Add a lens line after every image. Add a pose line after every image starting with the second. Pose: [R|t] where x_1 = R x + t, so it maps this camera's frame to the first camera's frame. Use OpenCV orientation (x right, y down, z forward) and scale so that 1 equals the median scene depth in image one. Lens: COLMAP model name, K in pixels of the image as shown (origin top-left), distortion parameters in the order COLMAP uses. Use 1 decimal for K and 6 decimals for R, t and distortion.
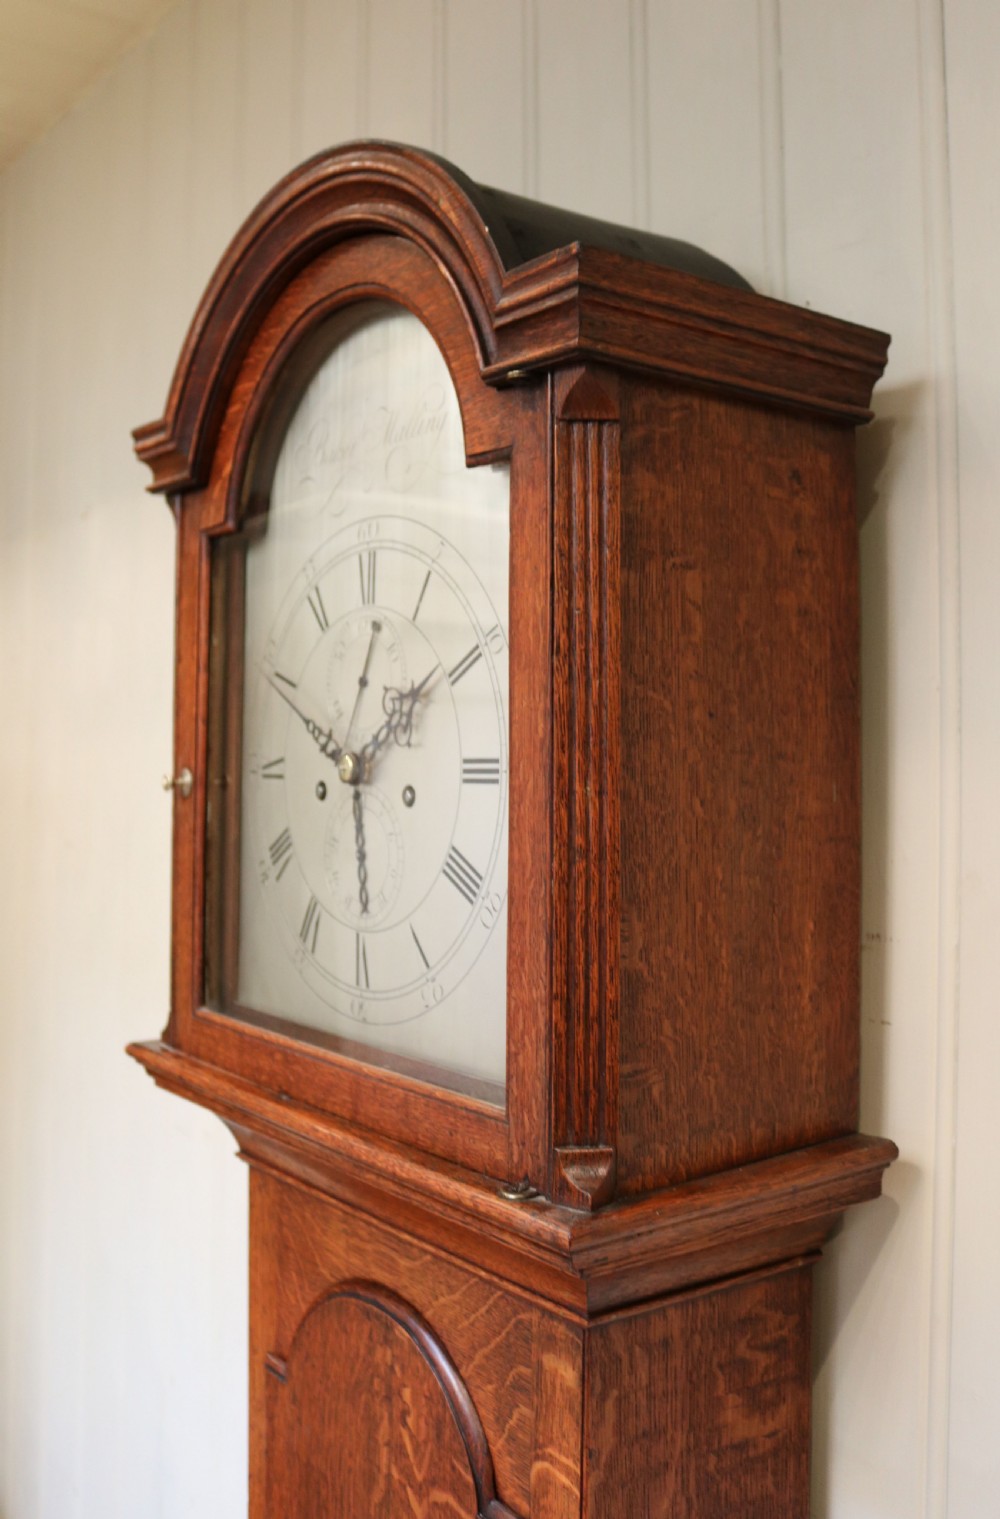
lens RADIAL K [[1457.0, 0, 453.1], [0, 1457.0, 701.0], [0, 0, 1]] dist [-0.155093, 0.147418]
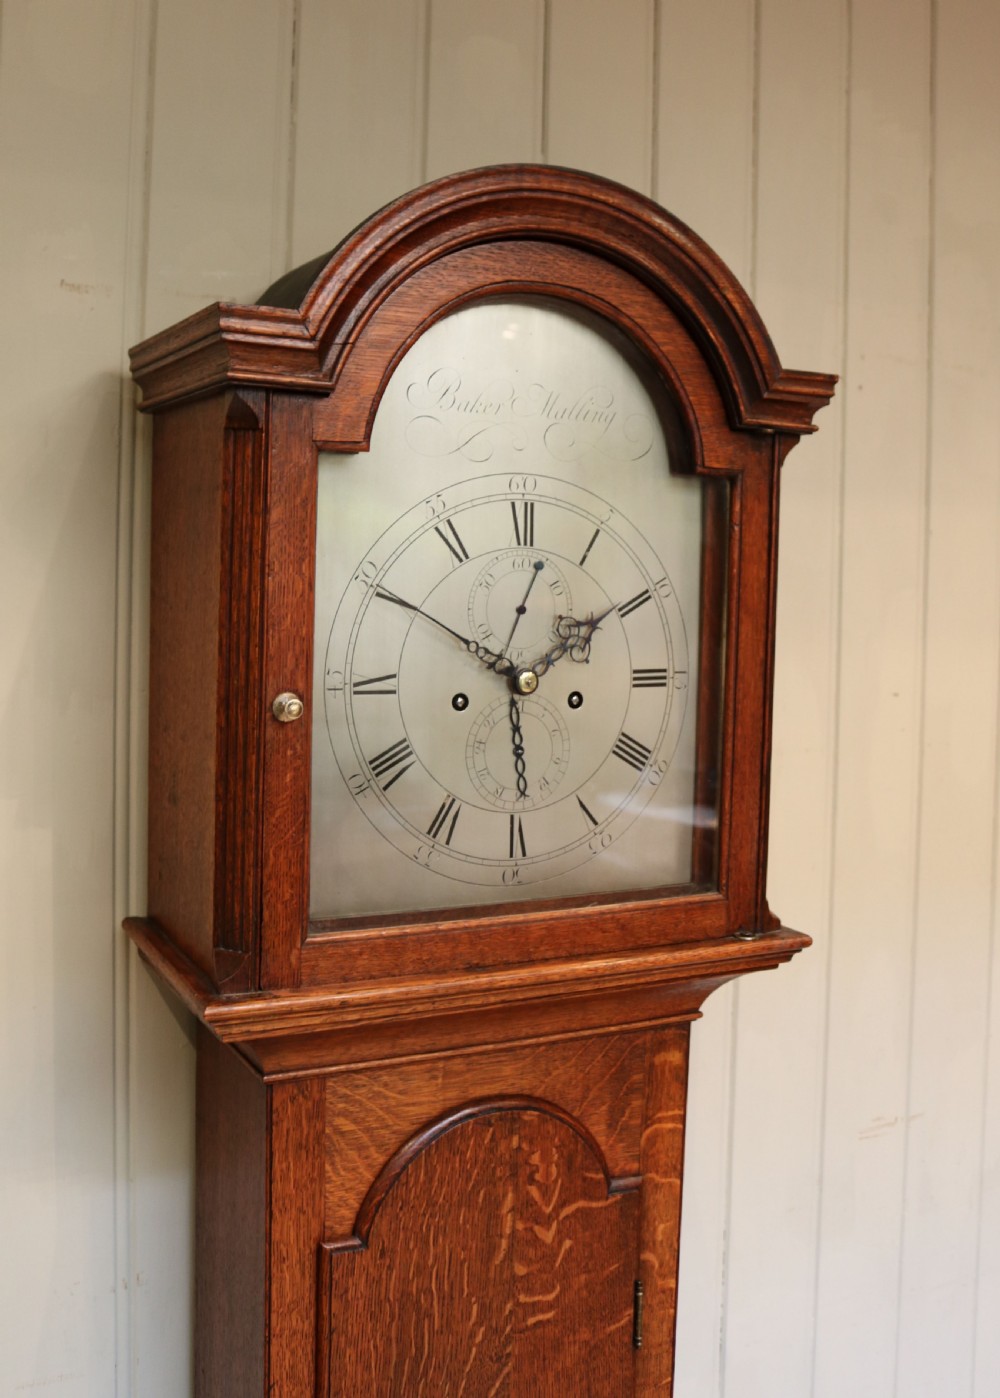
lens RADIAL K [[1430.7, 0, 498.1], [0, 1430.7, 624.0], [0, 0, 1]] dist [-0.129097, 0.103030]
pose [[0.143456, -0.042173, 0.988758, -1.447302], [-0.059690, 0.996904, 0.051181, -0.071149], [-0.987855, -0.066362, 0.140495, 0.987851]]
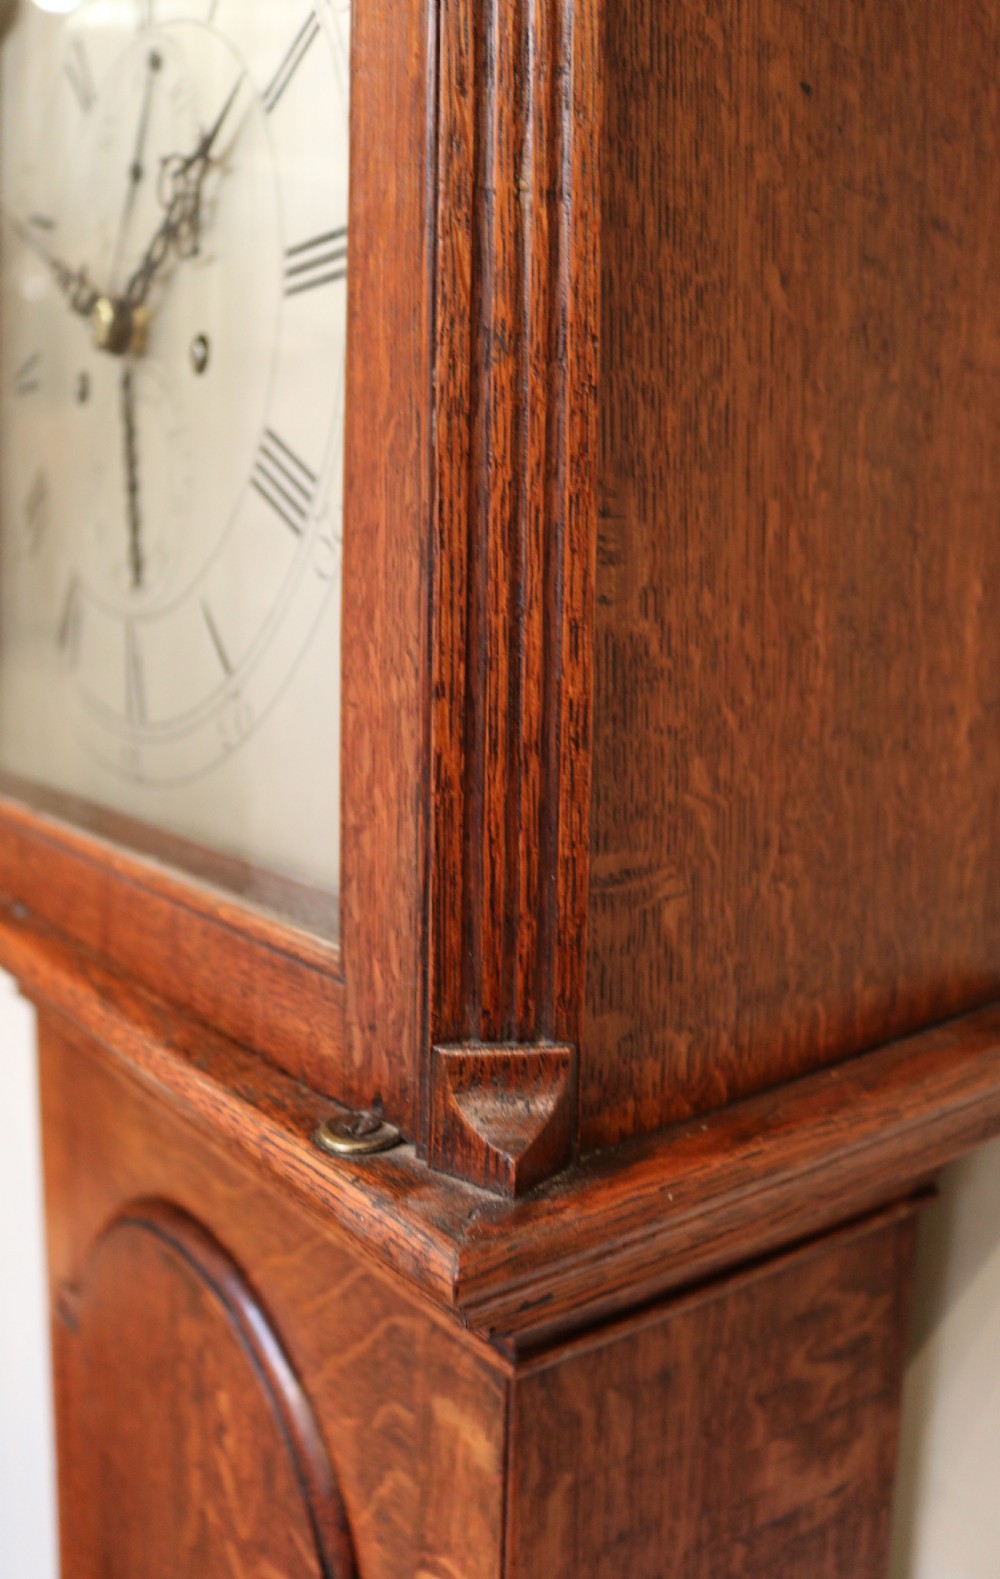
lens RADIAL K [[1332.0, 0, 448.7], [0, 1332.0, 745.9], [0, 0, 1]] dist [-0.136068, 0.095010]
pose [[0.999964, 0.007174, 0.004494, 0.065224], [-0.007784, 0.987856, 0.155180, 0.145169], [-0.003326, -0.155209, 0.987876, 0.560772]]
